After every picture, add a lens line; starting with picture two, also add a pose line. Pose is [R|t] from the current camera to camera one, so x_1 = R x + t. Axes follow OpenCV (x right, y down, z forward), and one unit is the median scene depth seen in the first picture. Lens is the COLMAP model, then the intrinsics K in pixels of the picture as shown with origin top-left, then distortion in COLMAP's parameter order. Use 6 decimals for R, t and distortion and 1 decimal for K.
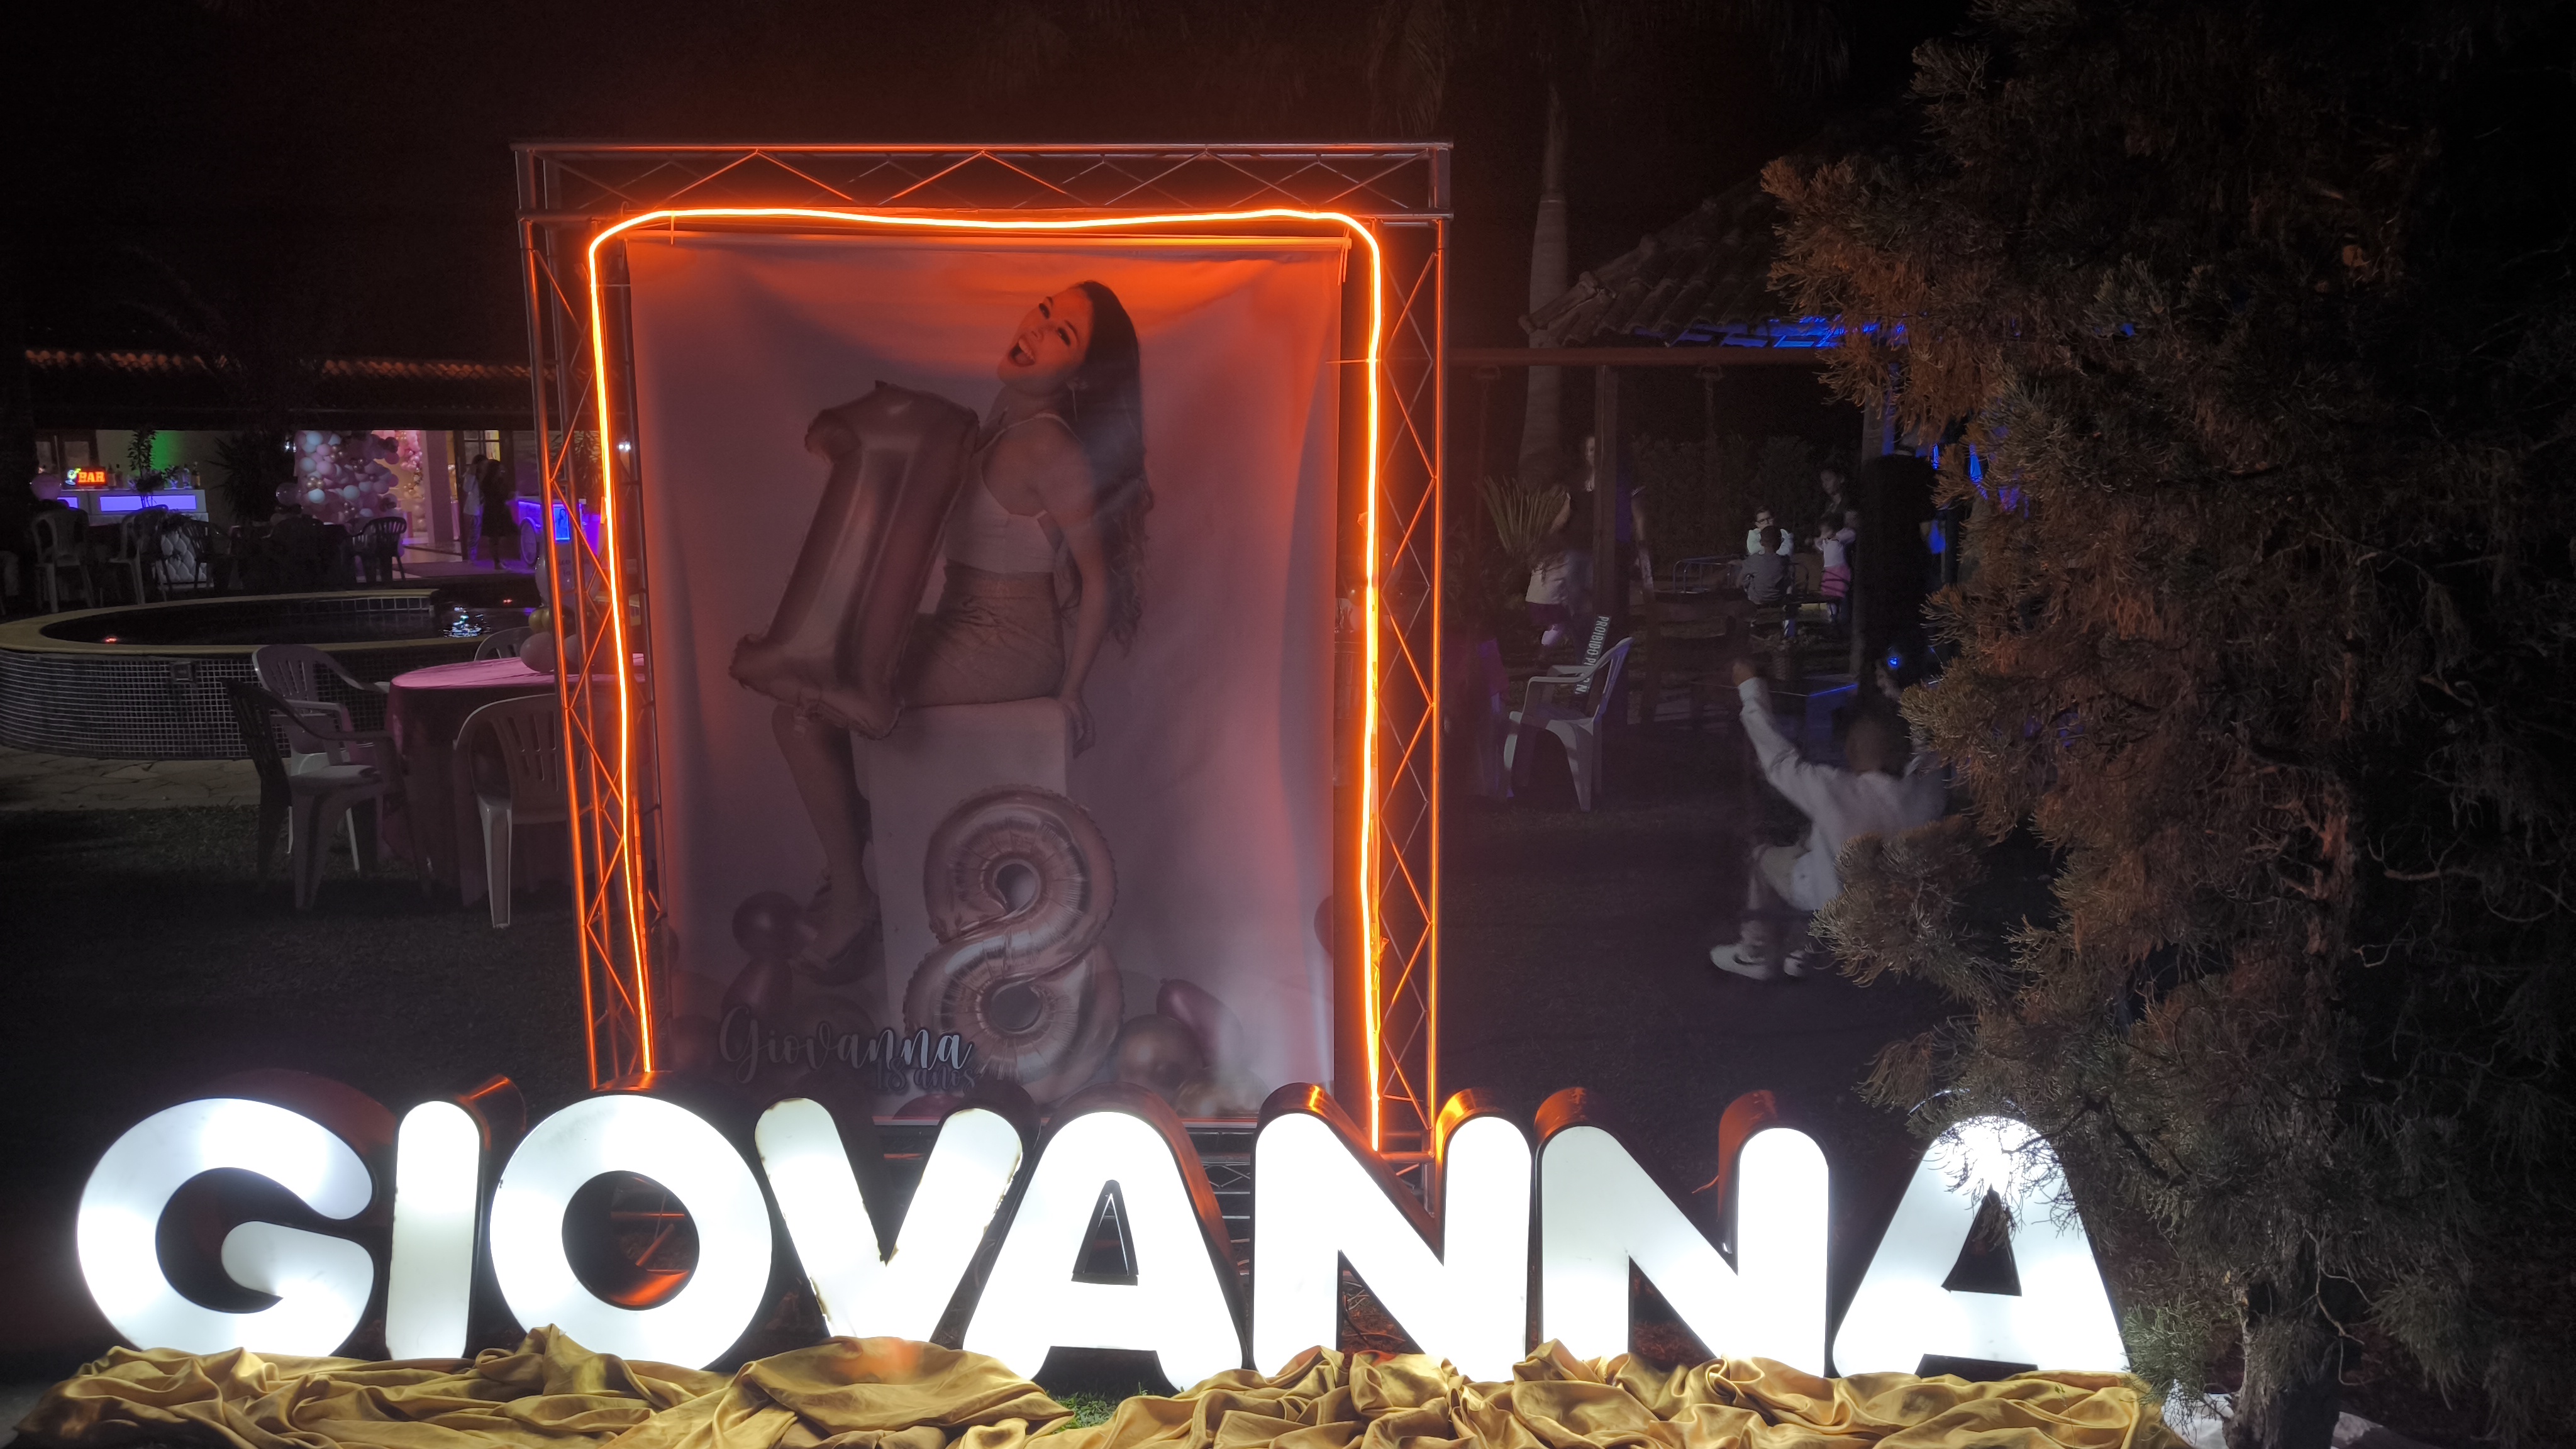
lens RADIAL K [[1714.6, 0, 1231.5], [0, 1714.6, 714.0], [0, 0, 1]] dist [0.003280, -0.004074]
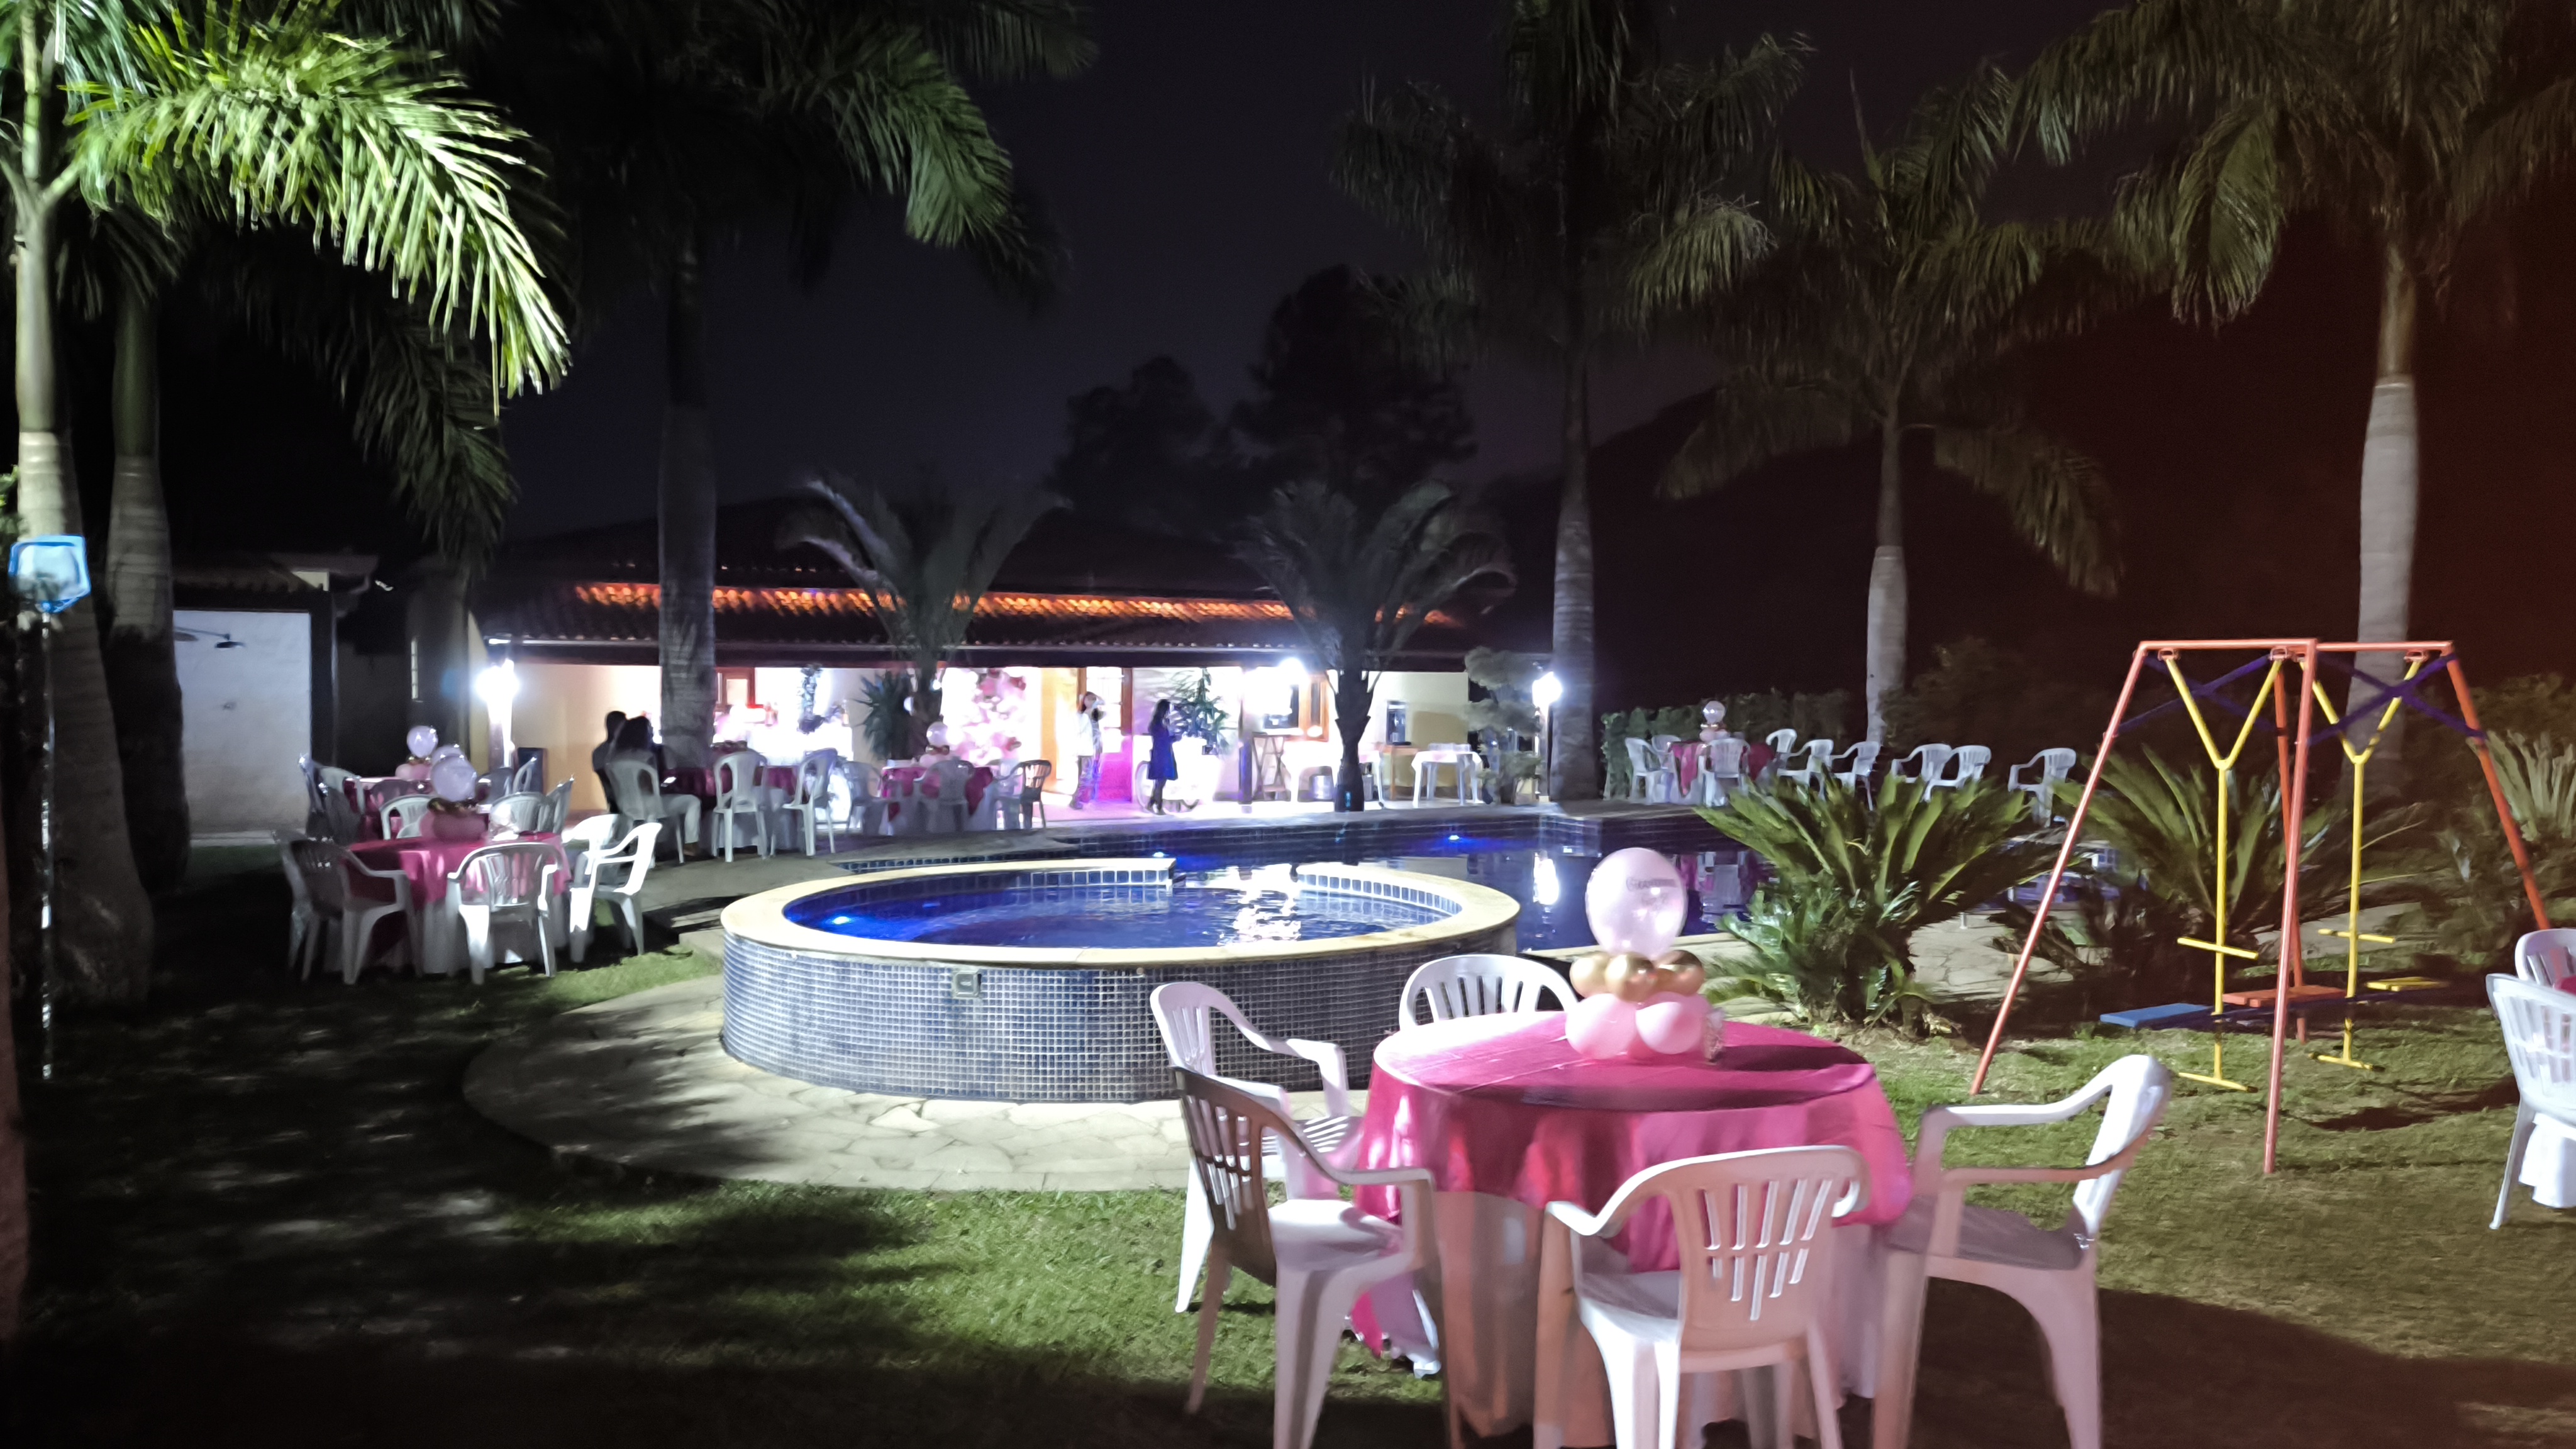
lens RADIAL K [[1730.8, 0, 1288.0], [0, 1730.8, 724.5], [0, 0, 1]] dist [0.056331, -0.000981]
pose [[0.969092, 0.009310, -0.246525, -0.139361], [-0.041220, 0.991351, -0.124596, -0.024193], [0.243232, 0.130907, 0.961094, 0.134719]]
